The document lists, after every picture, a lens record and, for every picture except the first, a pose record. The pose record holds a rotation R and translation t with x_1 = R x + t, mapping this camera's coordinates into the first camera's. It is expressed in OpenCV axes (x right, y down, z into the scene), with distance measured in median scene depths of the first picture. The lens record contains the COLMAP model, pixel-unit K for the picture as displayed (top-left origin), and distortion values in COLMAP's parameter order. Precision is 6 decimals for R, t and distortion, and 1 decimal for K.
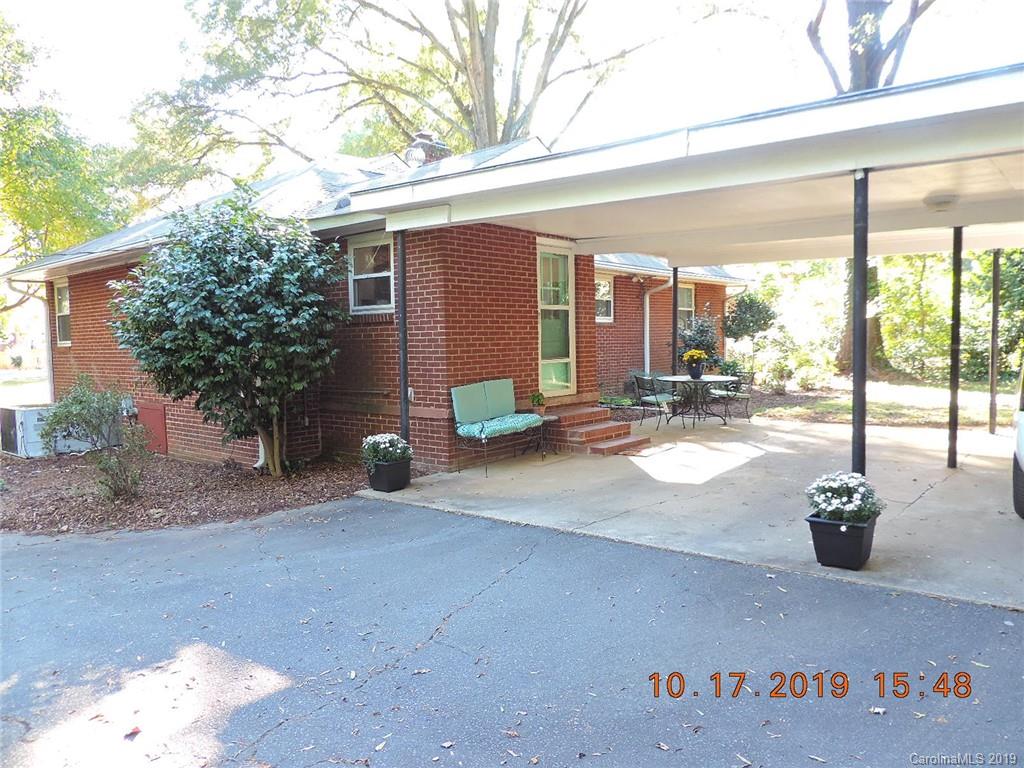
lens RADIAL K [[731.1, 0, 511.9], [0, 731.1, 379.8], [0, 0, 1]] dist [-0.002820, -0.000880]
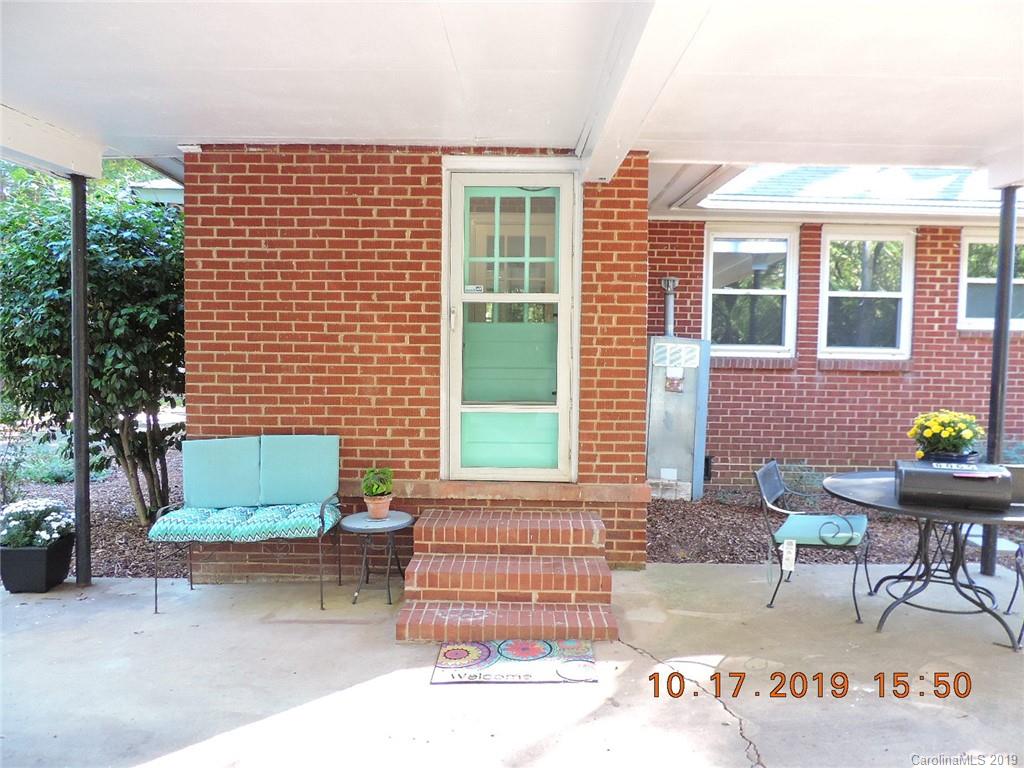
lens RADIAL K [[731.1, 0, 512.0], [0, 731.1, 380.5], [0, 0, 1]] dist [-0.002820, -0.000880]
pose [[0.627122, 0.072717, -0.775519, 0.486433], [-0.067309, 0.996968, 0.039052, -0.070351], [0.776007, 0.027708, 0.630115, 0.771278]]
